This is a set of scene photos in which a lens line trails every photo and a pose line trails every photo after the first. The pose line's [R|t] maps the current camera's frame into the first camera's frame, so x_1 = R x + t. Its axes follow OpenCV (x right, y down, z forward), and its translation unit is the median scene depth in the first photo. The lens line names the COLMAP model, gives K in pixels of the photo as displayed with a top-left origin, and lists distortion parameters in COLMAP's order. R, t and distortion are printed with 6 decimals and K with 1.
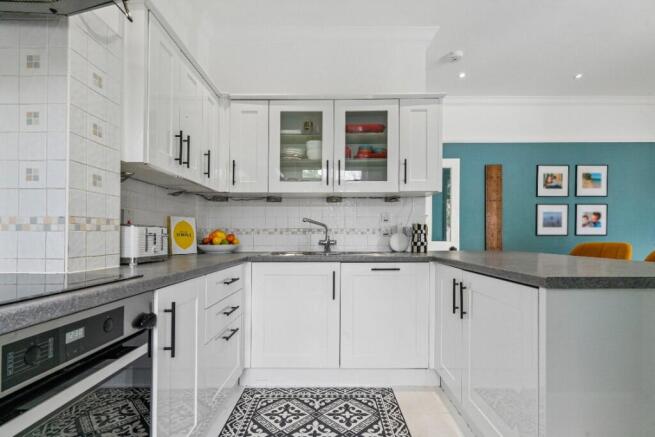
lens RADIAL K [[301.2, 0, 327.2], [0, 301.2, 233.0], [0, 0, 1]] dist [0.001111, 0.000488]
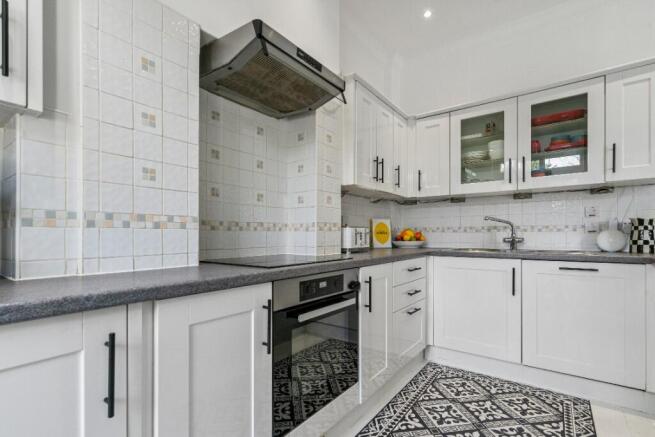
lens RADIAL K [[301.2, 0, 327.2], [0, 301.2, 233.0], [0, 0, 1]] dist [0.001111, 0.000488]
pose [[0.798203, -0.004966, -0.602368, 0.125705], [0.008742, 0.999956, 0.003342, -0.000584], [0.602325, -0.007933, 0.798212, -0.186420]]
